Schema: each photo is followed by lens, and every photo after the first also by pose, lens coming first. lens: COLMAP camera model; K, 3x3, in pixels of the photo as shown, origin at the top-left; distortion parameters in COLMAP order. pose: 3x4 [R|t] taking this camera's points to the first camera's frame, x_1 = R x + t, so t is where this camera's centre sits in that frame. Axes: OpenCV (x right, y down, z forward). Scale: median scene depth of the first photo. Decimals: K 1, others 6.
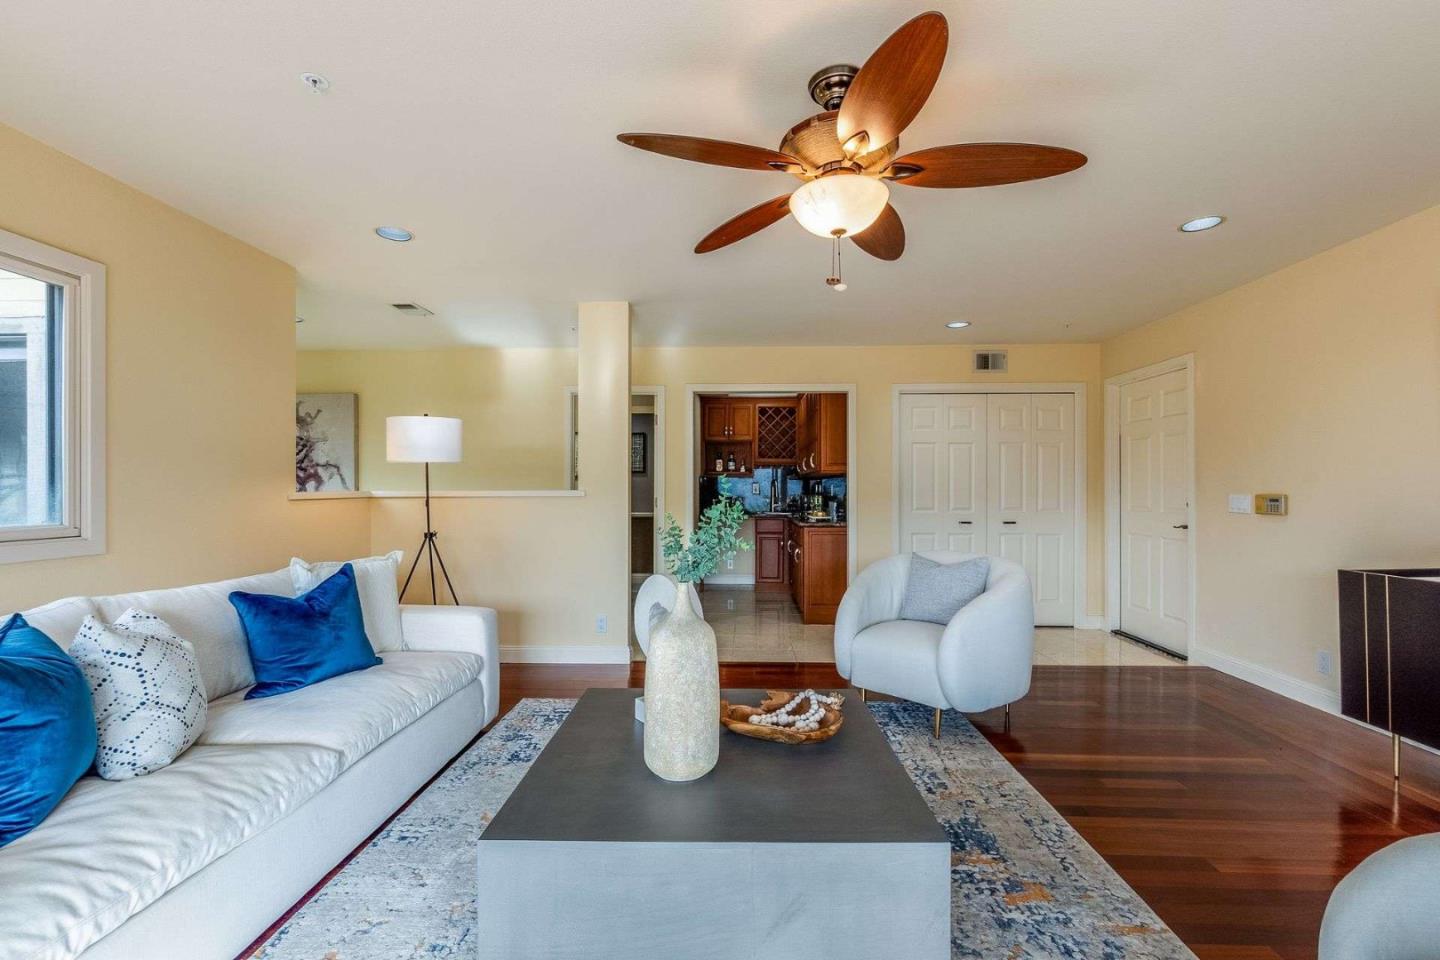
lens RADIAL K [[625.8, 0, 722.1], [0, 625.8, 485.9], [0, 0, 1]] dist [-0.014926, 0.000962]
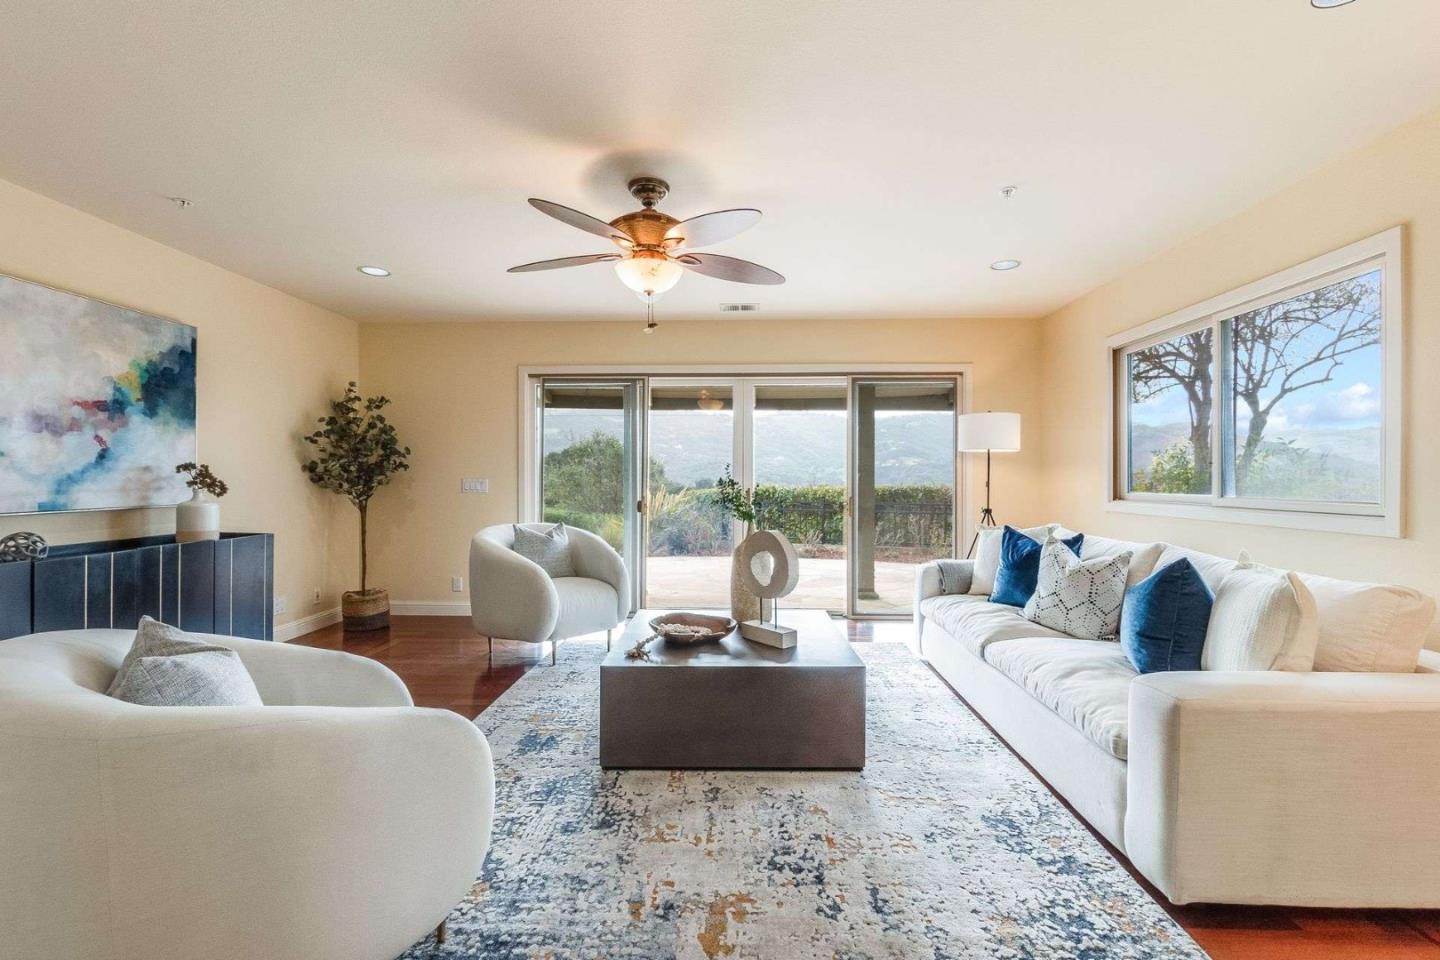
lens RADIAL K [[625.8, 0, 722.1], [0, 625.8, 485.9], [0, 0, 1]] dist [-0.014926, 0.000962]
pose [[-0.999989, -0.000800, -0.004622, 0.016925], [-0.000825, 0.999985, 0.005426, 0.022556], [0.004617, 0.005430, -0.999975, 1.633319]]
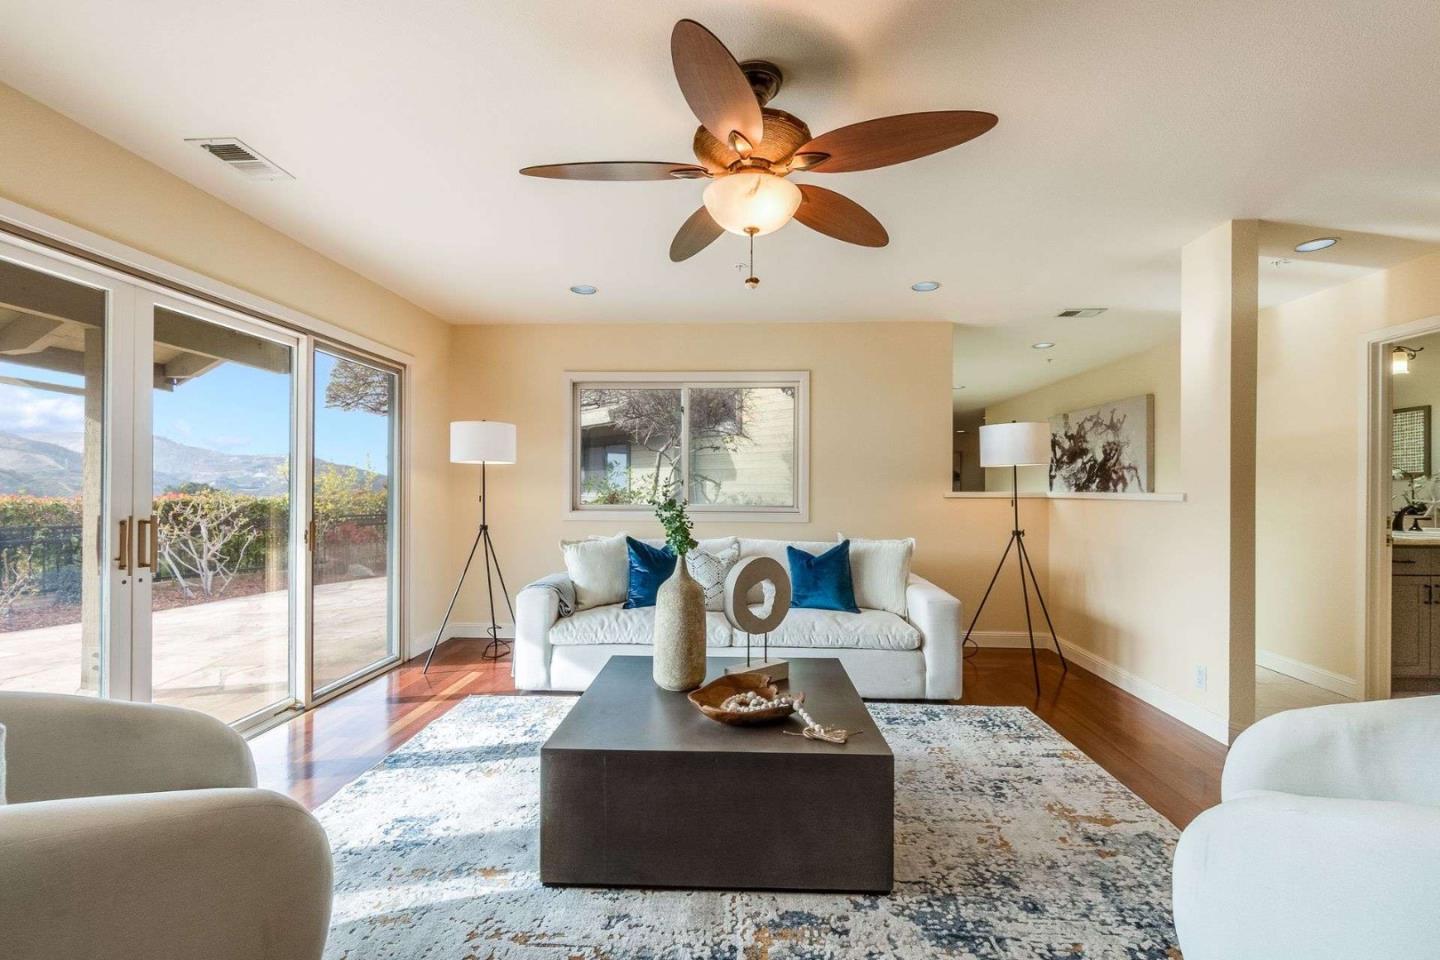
lens RADIAL K [[625.8, 0, 722.1], [0, 625.8, 485.9], [0, 0, 1]] dist [-0.014926, 0.000962]
pose [[-0.009011, -0.004803, -0.999948, 0.787515], [-0.000166, 0.999988, -0.004801, 0.004152], [0.999959, 0.000123, -0.009012, 0.647618]]
